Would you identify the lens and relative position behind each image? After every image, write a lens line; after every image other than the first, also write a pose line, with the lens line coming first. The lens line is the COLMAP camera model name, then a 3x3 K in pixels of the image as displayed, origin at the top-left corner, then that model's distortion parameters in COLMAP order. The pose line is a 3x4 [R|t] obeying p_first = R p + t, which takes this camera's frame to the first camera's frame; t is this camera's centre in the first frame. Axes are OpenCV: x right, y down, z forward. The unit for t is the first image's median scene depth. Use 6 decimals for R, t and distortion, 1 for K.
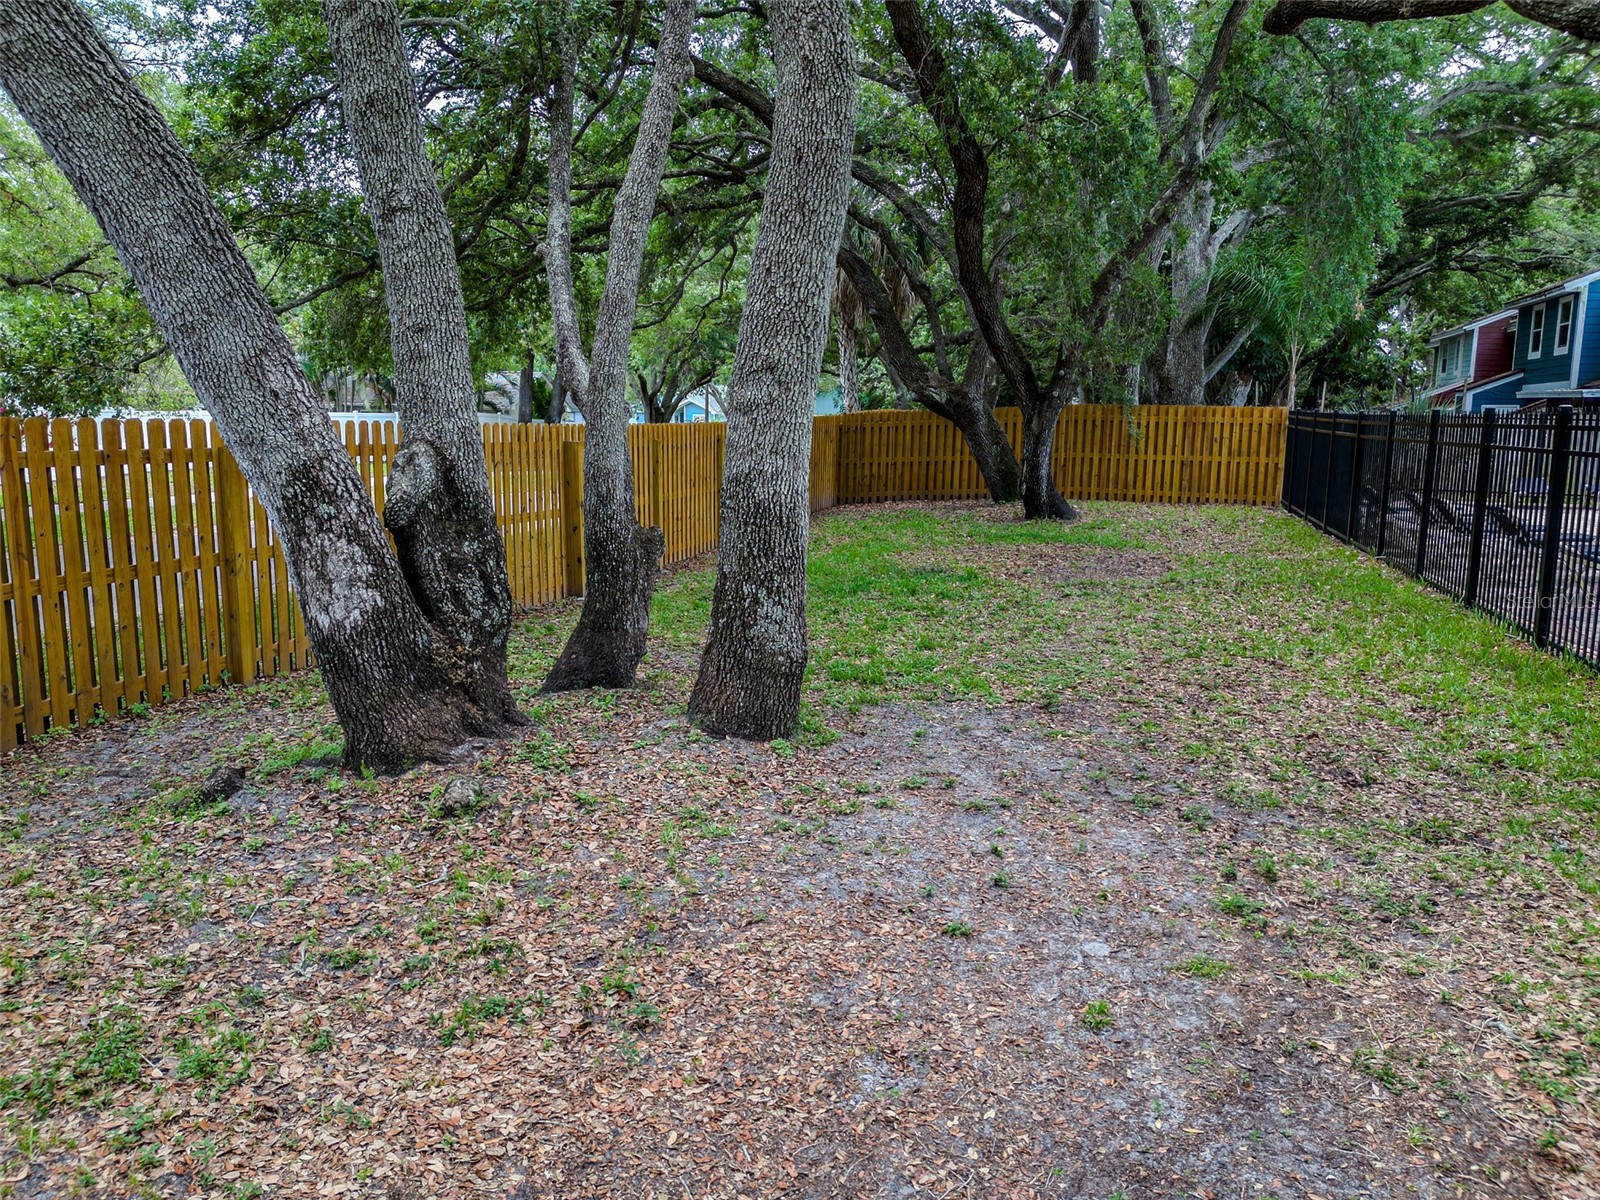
lens RADIAL K [[1131.0, 0, 796.9], [0, 1131.0, 586.5], [0, 0, 1]] dist [0.079203, -0.082926]
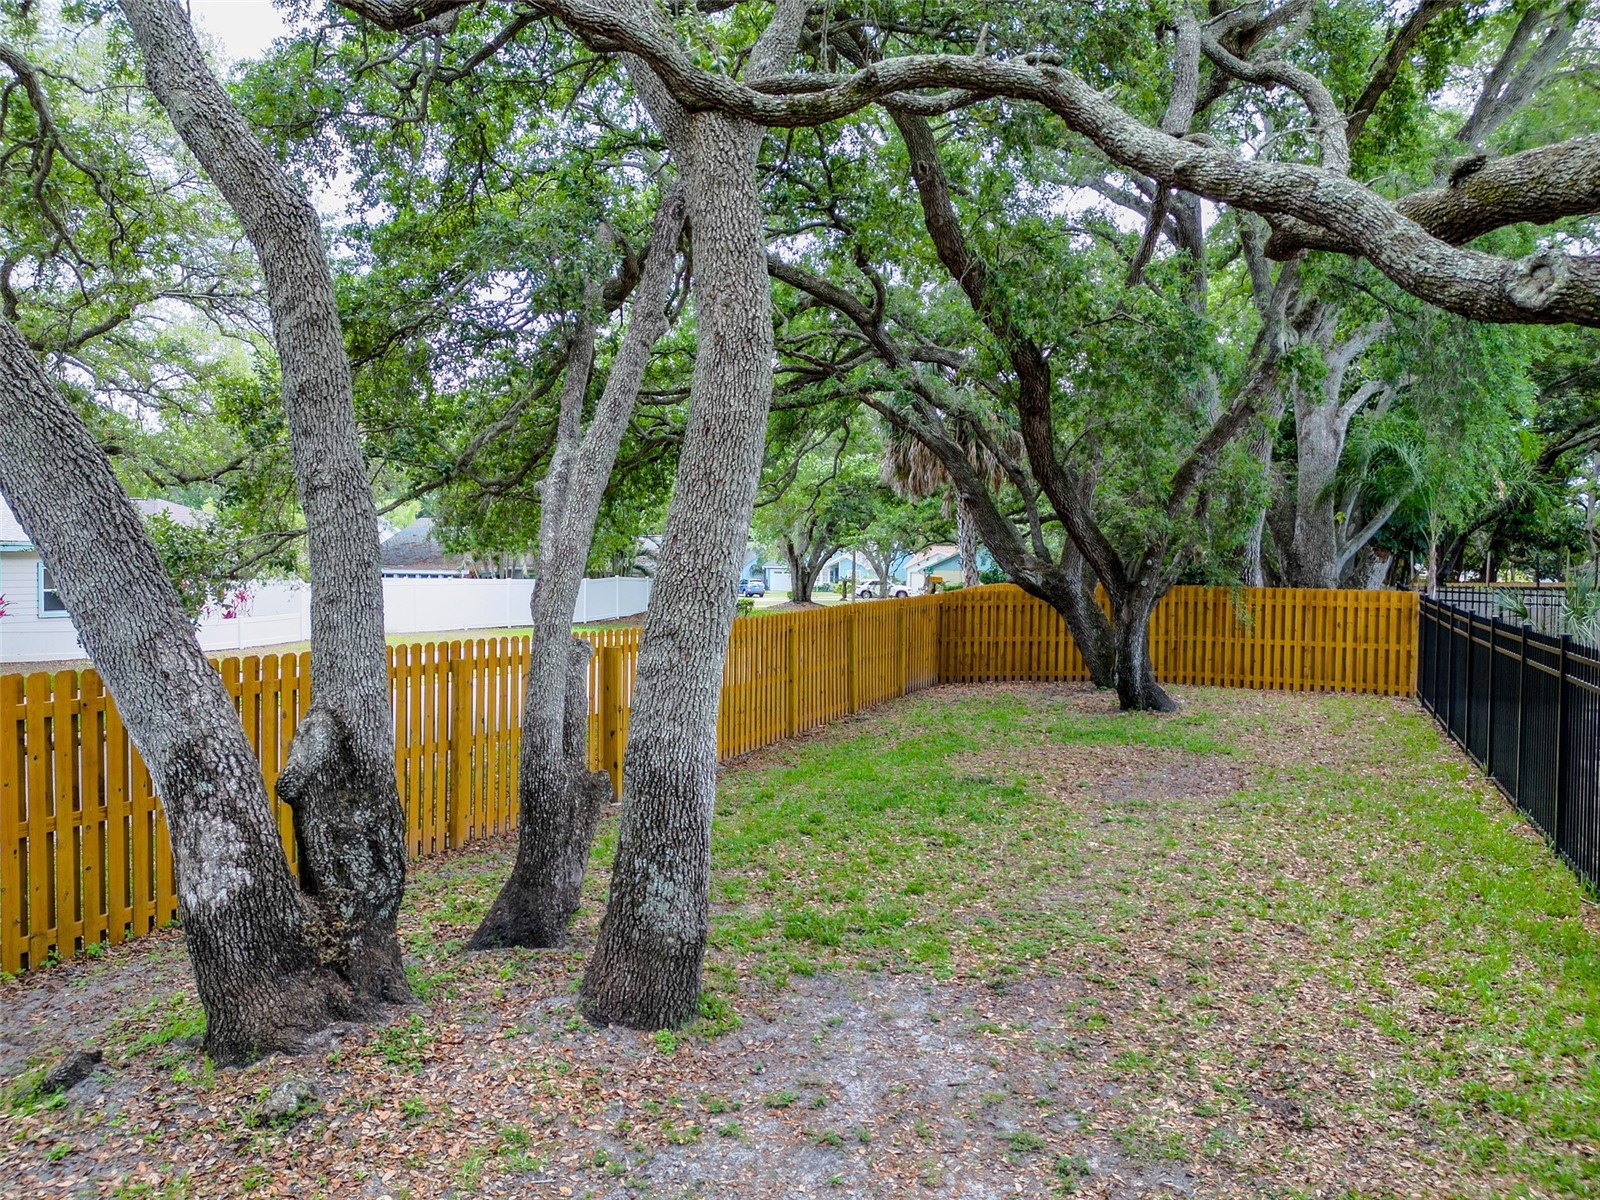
lens RADIAL K [[1131.0, 0, 796.9], [0, 1131.0, 586.5], [0, 0, 1]] dist [0.079203, -0.082926]
pose [[0.990838, 0.000362, -0.135057, 0.219067], [-0.018694, 0.990738, -0.134493, -0.102654], [0.133757, 0.135786, 0.981668, 0.036252]]
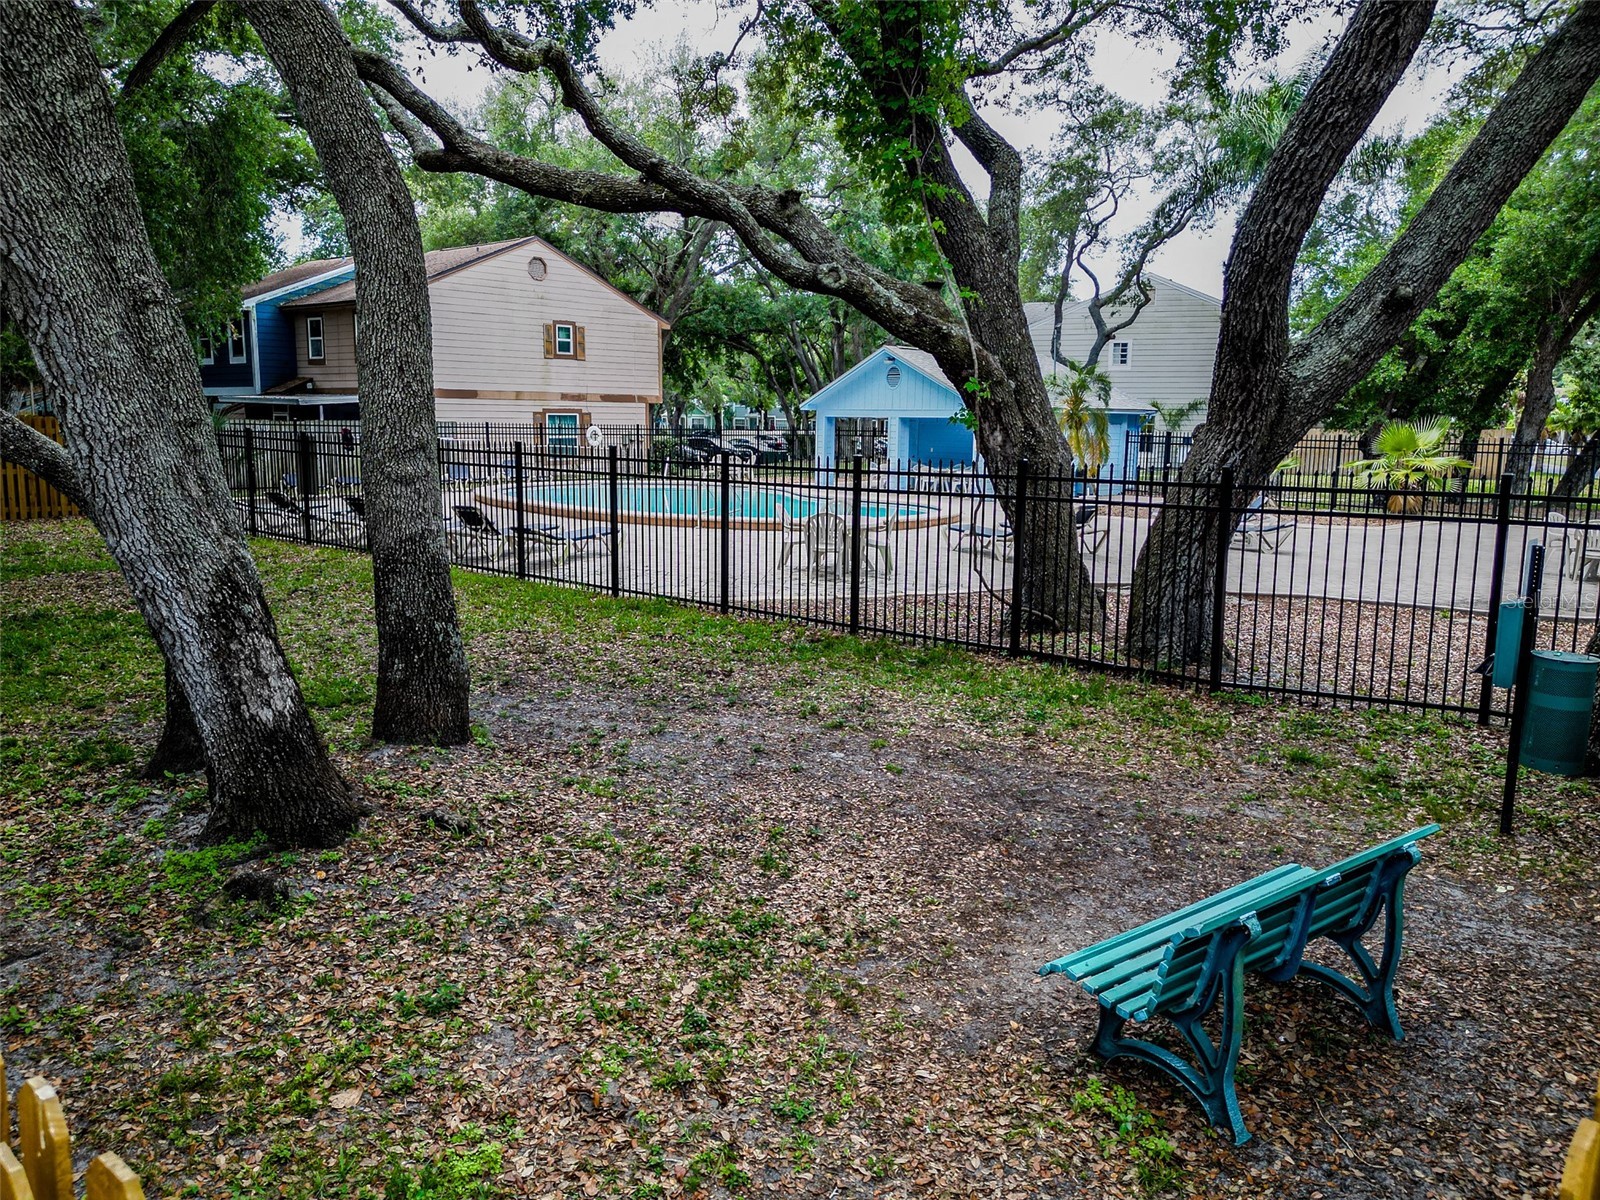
lens RADIAL K [[1131.0, 0, 796.9], [0, 1131.0, 586.5], [0, 0, 1]] dist [0.079203, -0.082926]
pose [[0.473493, -0.138448, 0.869849, -0.942008], [0.135022, 0.987306, 0.083645, -0.093988], [-0.870387, 0.077843, 0.486176, 0.060208]]
